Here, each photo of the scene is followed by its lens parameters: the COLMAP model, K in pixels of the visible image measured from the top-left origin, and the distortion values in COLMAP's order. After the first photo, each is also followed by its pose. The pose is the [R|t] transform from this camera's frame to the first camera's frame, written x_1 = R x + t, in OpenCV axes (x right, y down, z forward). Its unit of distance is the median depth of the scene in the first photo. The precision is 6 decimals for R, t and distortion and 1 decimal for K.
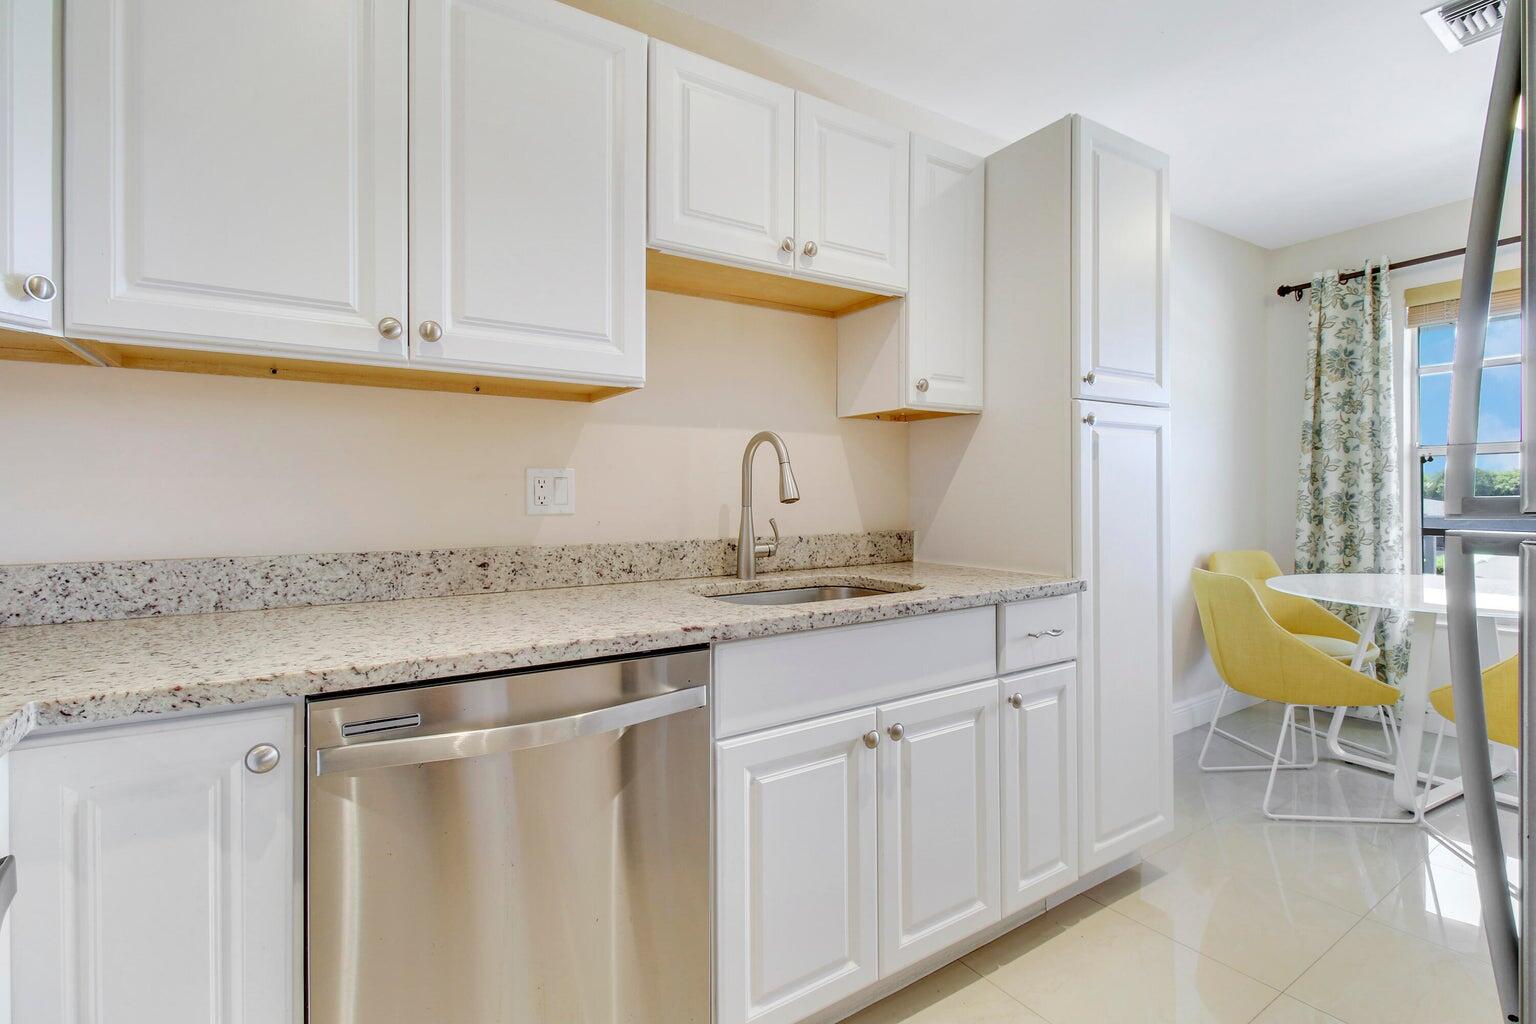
lens RADIAL K [[714.6, 0, 772.6], [0, 714.6, 496.1], [0, 0, 1]] dist [0.000029, -0.009674]
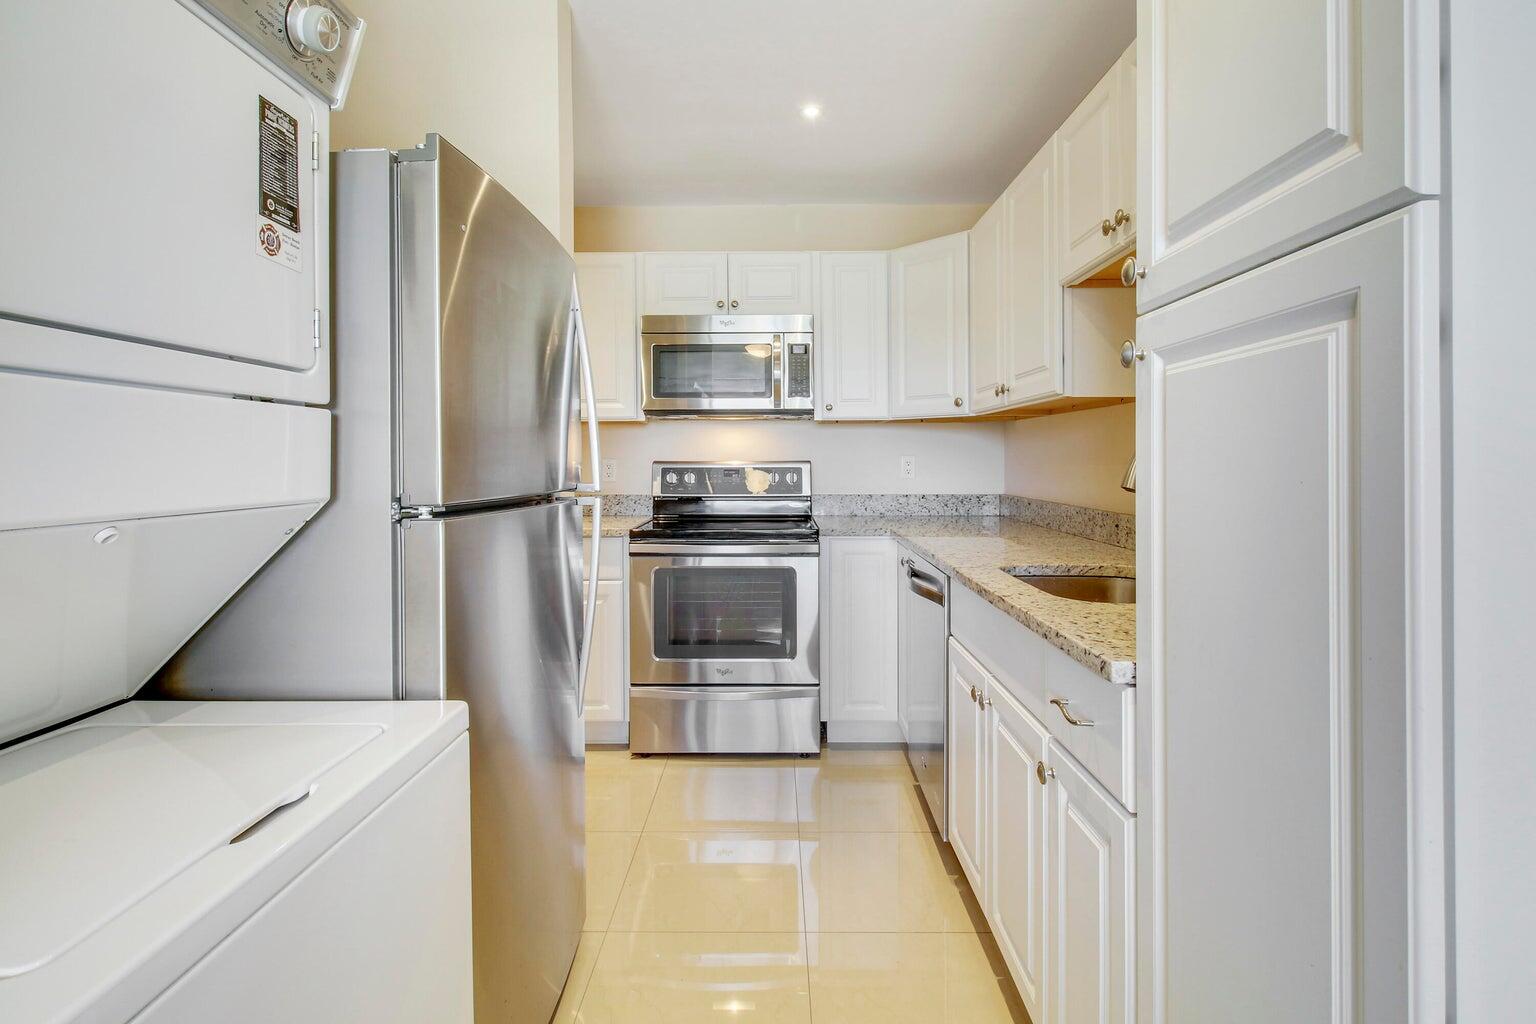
lens RADIAL K [[714.6, 0, 772.4], [0, 714.6, 463.3], [0, 0, 1]] dist [0.000029, -0.009674]
pose [[-0.549714, 0.004072, -0.835343, 1.220846], [-0.004744, 0.999957, 0.007997, -0.037902], [0.835340, 0.008358, -0.549671, 1.268736]]
